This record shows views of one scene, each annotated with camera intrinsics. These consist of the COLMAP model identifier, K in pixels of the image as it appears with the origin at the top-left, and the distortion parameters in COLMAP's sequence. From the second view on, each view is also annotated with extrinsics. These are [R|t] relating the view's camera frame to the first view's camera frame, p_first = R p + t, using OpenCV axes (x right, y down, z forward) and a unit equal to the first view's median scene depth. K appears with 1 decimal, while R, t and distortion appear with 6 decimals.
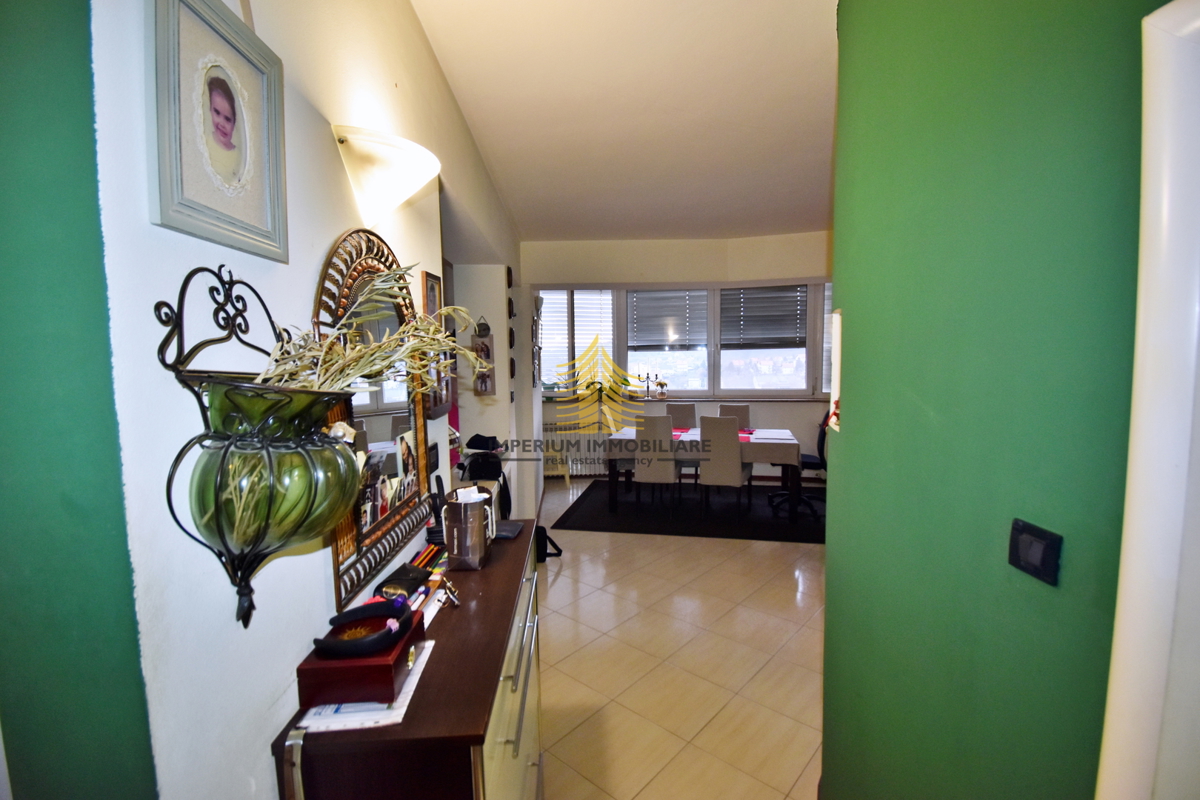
lens RADIAL K [[528.5, 0, 605.6], [0, 528.5, 399.8], [0, 0, 1]] dist [0.001142, -0.000081]
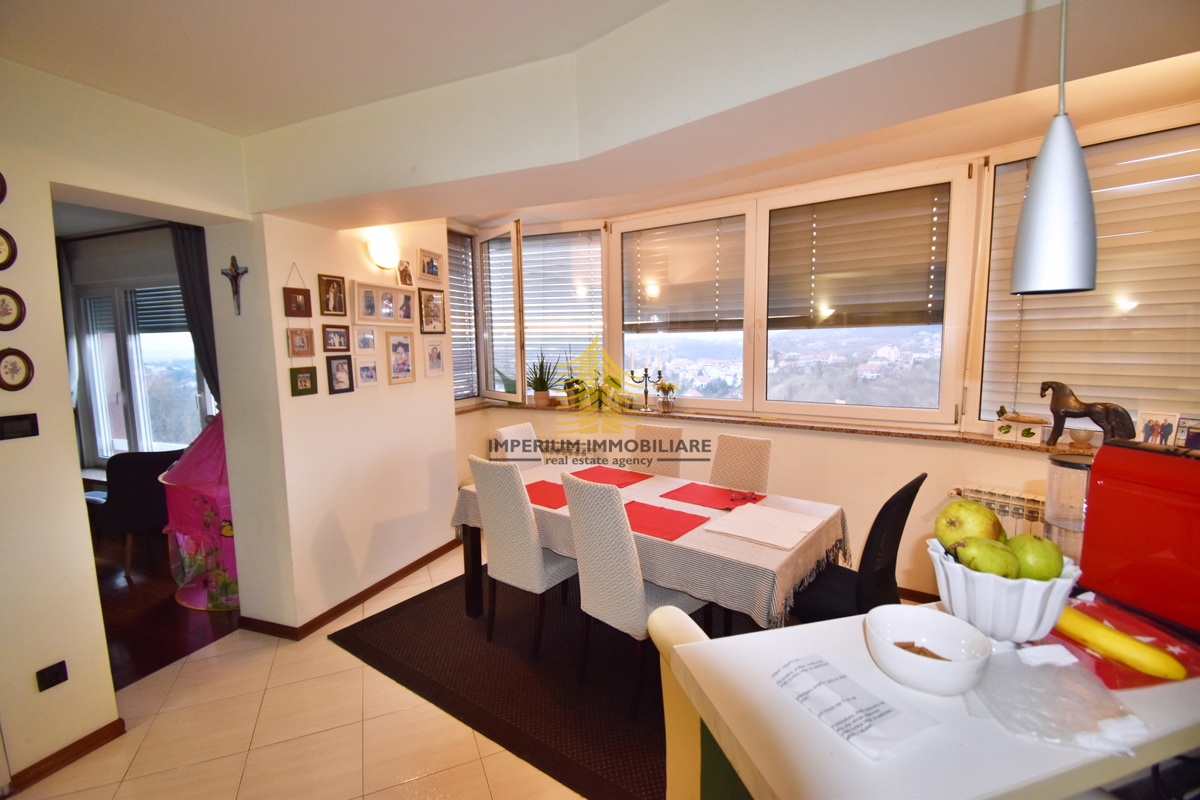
lens RADIAL K [[526.6, 0, 601.1], [0, 526.6, 401.7], [0, 0, 1]] dist [0.020760, -0.023456]
pose [[0.909546, 0.048564, -0.412756, 0.377095], [-0.032919, 0.998447, 0.044935, -0.050300], [0.414297, -0.027283, 0.909733, 0.560775]]
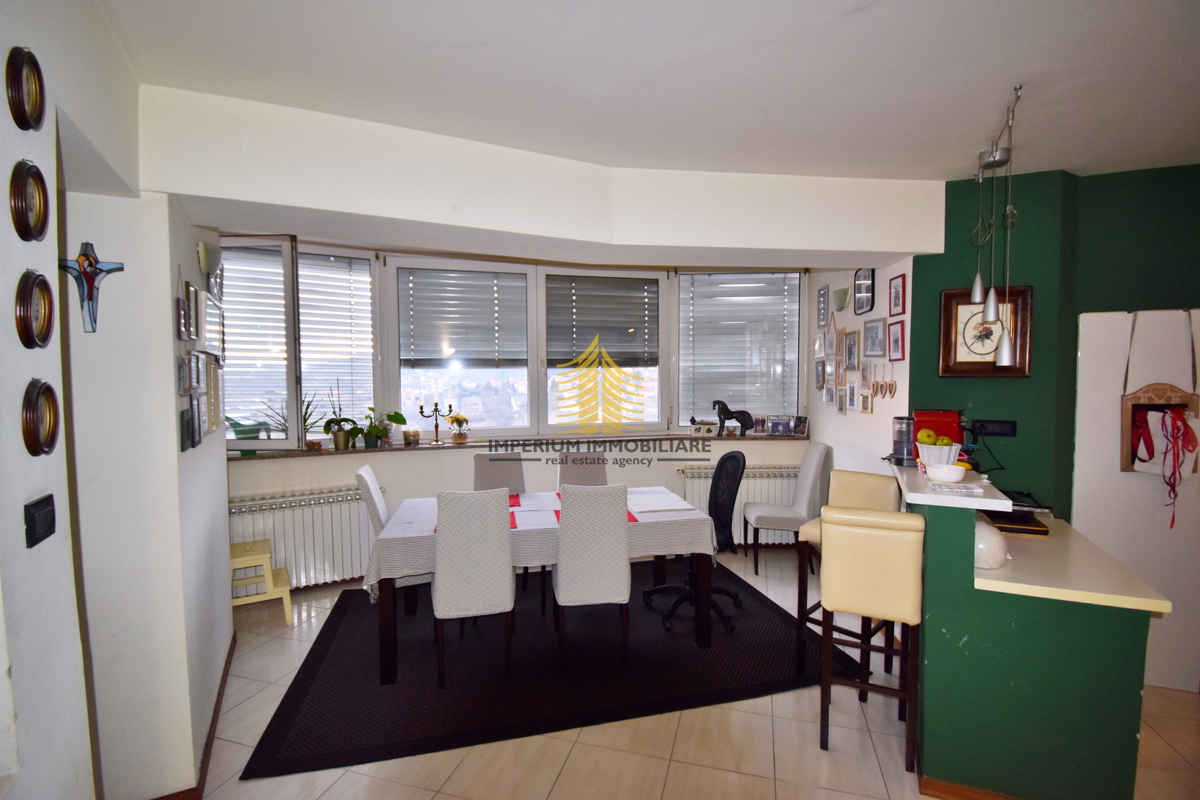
lens RADIAL K [[544.3, 0, 607.5], [0, 544.3, 398.5], [0, 0, 1]] dist [0.020468, -0.026442]
pose [[0.901018, -0.009759, 0.433672, -0.022393], [0.027449, 0.999026, -0.034548, -0.037227], [-0.432912, 0.043032, 0.900408, 0.437781]]
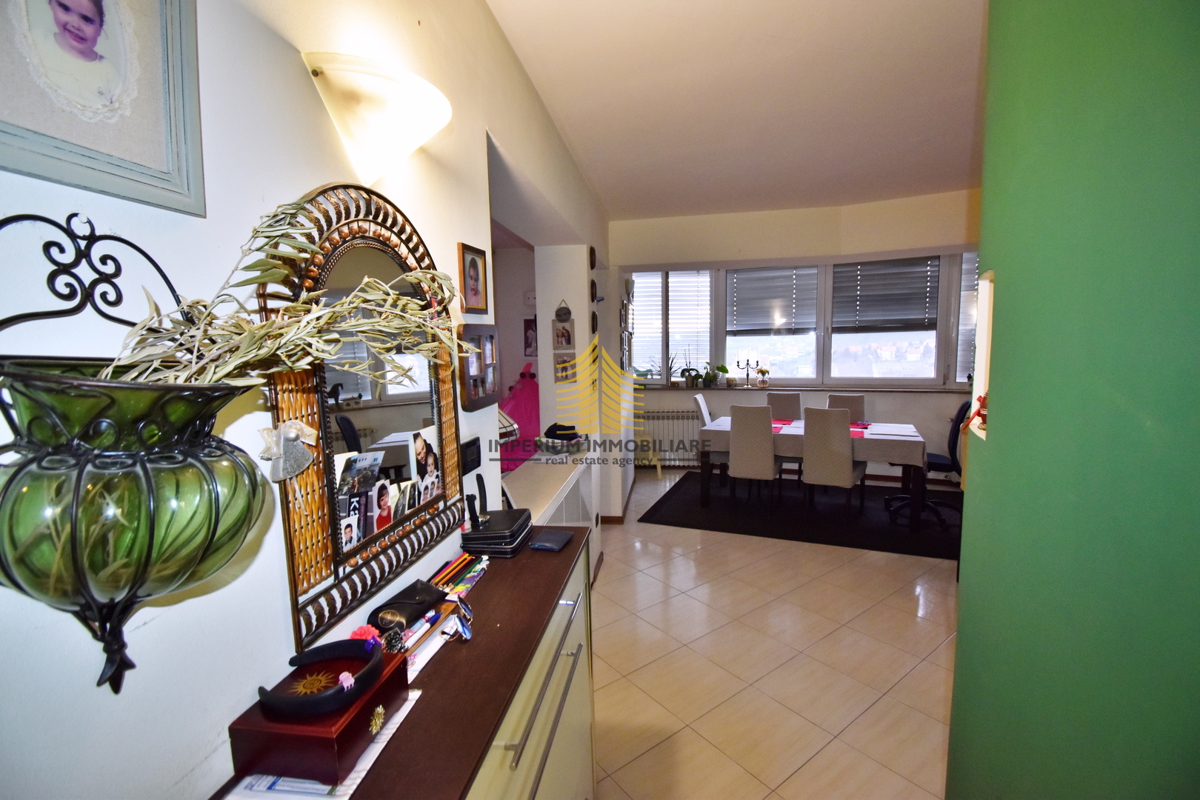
lens RADIAL K [[526.3, 0, 604.0], [0, 526.3, 400.8], [0, 0, 1]] dist [0.017519, -0.023360]
pose [[0.980627, 0.015876, -0.195239, 0.018330], [-0.010473, 0.999534, 0.028675, -0.002453], [0.195603, -0.026075, 0.980336, 0.050670]]
